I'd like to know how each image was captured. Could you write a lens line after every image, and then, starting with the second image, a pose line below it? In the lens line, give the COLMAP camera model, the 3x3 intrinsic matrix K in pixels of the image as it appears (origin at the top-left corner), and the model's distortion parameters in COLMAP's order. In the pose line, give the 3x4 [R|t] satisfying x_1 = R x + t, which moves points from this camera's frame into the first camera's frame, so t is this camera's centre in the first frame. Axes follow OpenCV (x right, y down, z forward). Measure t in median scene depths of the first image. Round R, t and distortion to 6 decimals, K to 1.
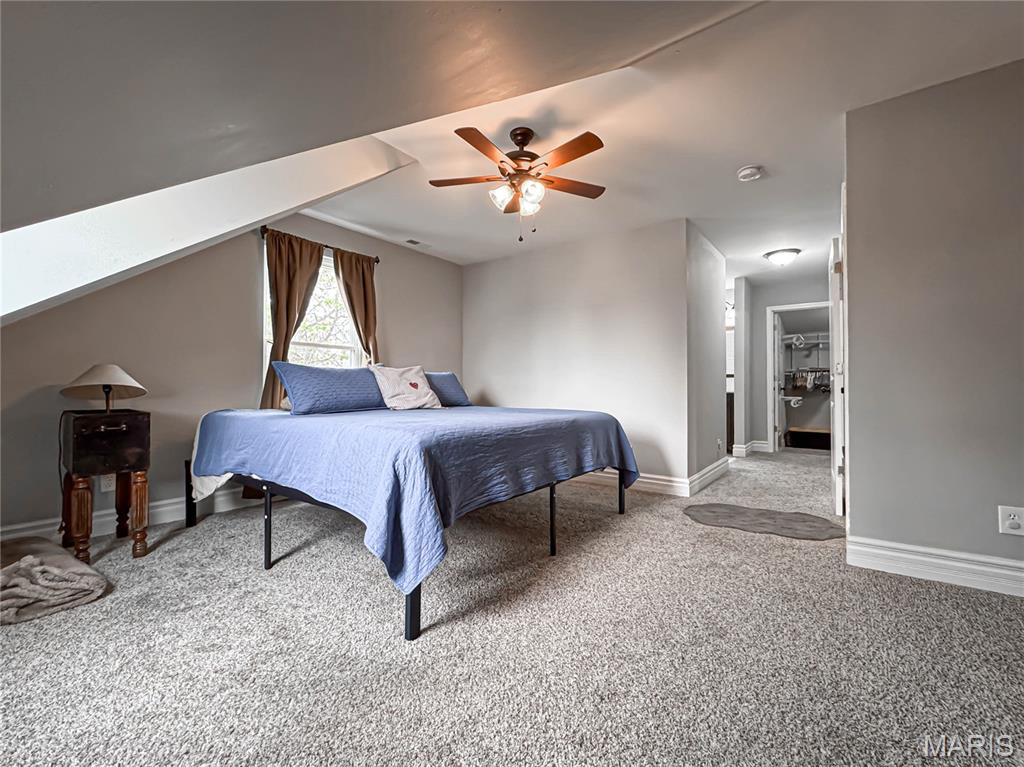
lens RADIAL K [[409.2, 0, 511.0], [0, 409.2, 380.8], [0, 0, 1]] dist [-0.000509, 0.000441]
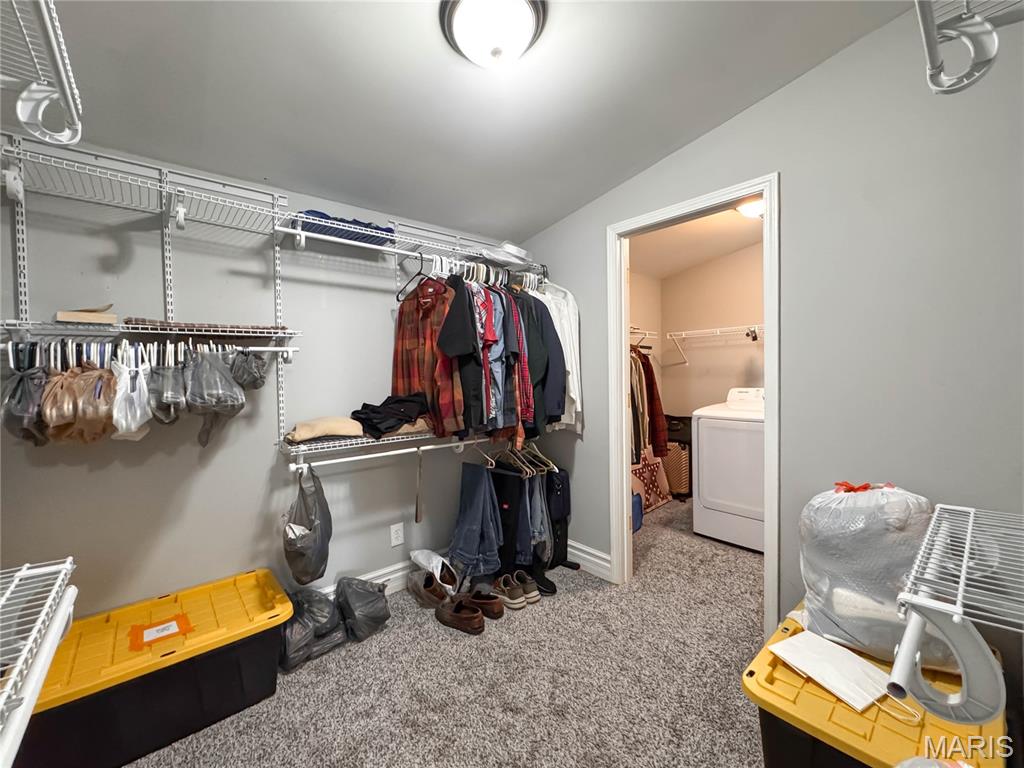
lens RADIAL K [[409.2, 0, 510.2], [0, 409.2, 385.5], [0, 0, 1]] dist [-0.000509, 0.000441]
pose [[0.166730, -0.025699, 0.985668, 0.574100], [0.020104, 0.999541, 0.022660, -0.002347], [-0.985798, 0.016038, 0.167170, 0.796001]]
